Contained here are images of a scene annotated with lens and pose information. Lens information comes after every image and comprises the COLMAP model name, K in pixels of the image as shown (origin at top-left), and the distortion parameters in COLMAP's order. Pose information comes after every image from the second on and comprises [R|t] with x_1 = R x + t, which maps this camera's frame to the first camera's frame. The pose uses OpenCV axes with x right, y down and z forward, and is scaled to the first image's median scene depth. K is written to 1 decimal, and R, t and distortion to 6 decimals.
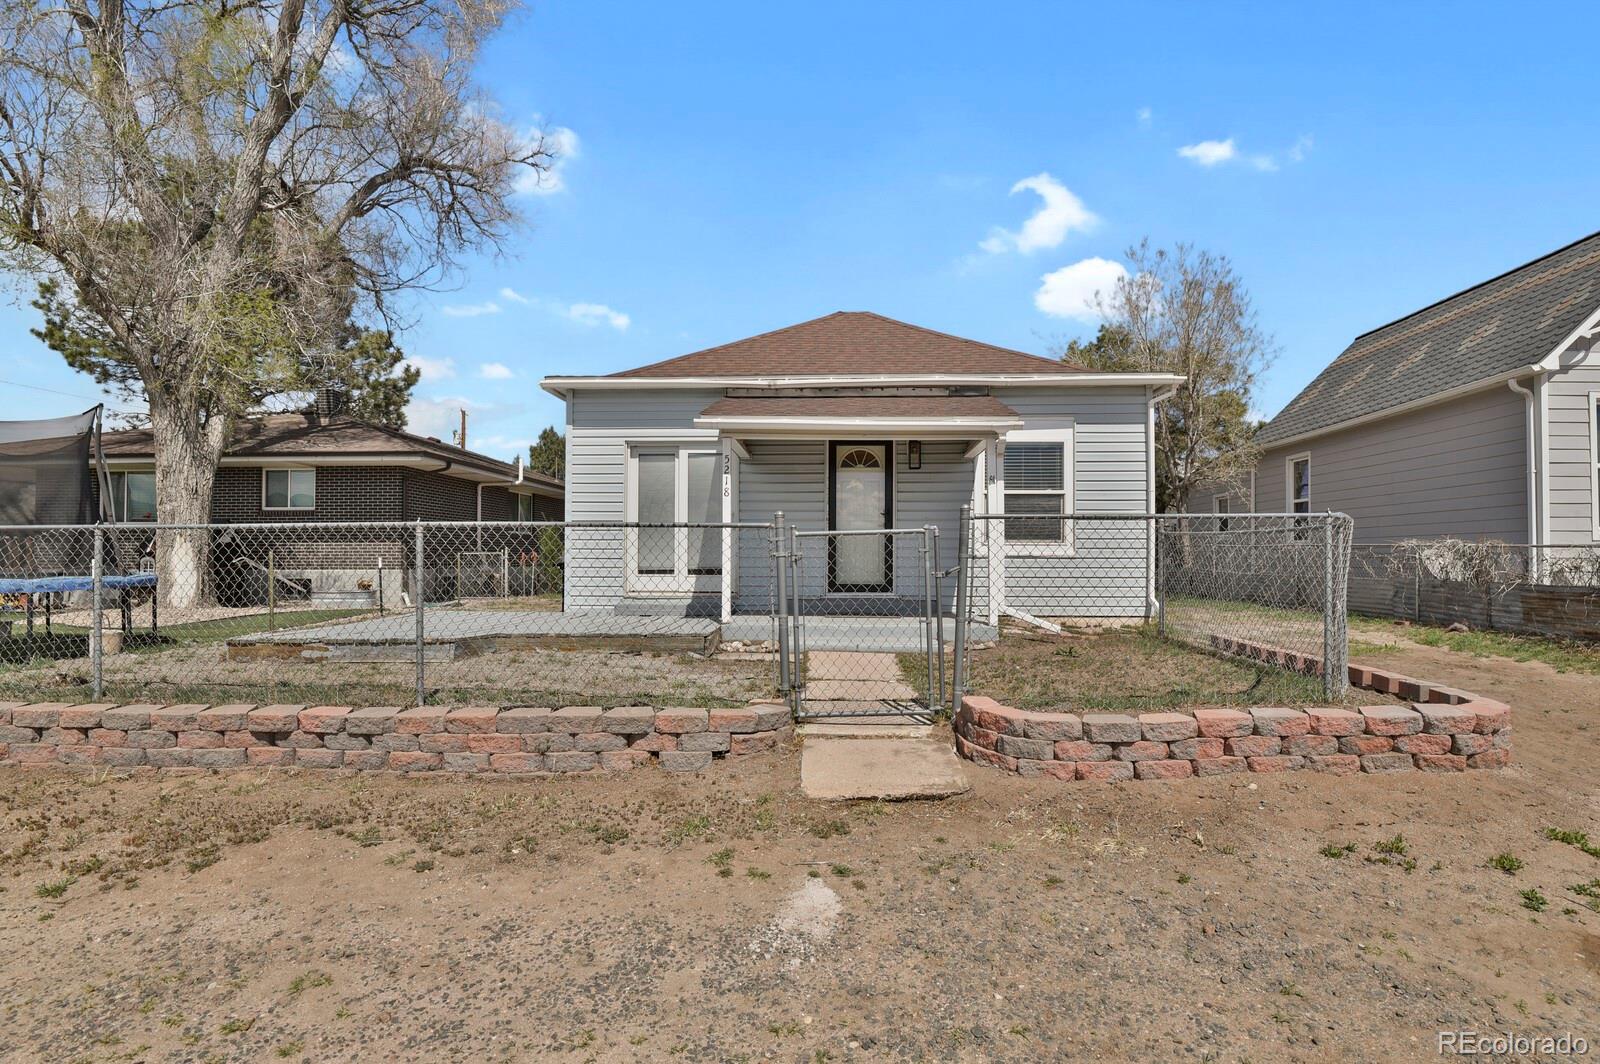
lens RADIAL K [[773.7, 0, 823.4], [0, 773.7, 542.8], [0, 0, 1]] dist [-0.018174, -0.006504]
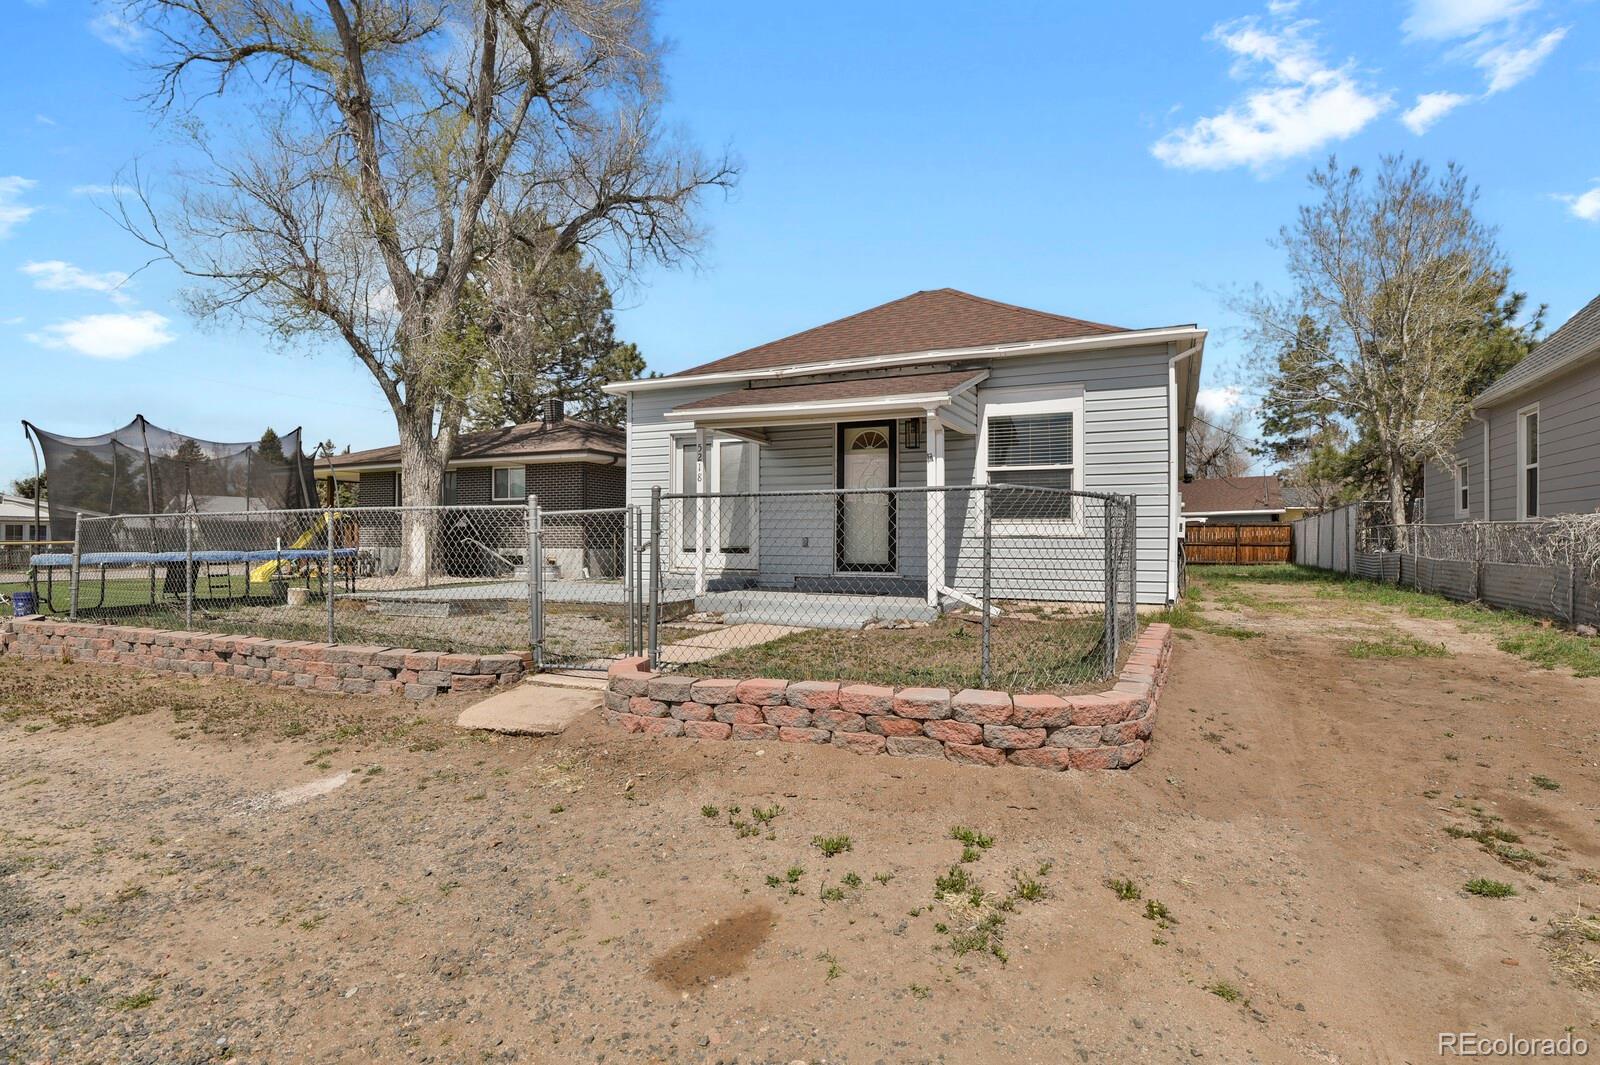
lens RADIAL K [[780.7, 0, 809.1], [0, 780.7, 531.5], [0, 0, 1]] dist [-0.020717, -0.006688]
pose [[0.927890, -0.002753, -0.372843, 0.362608], [0.005187, 0.999971, 0.005524, 0.005187], [0.372817, -0.007060, 0.927878, 0.019568]]
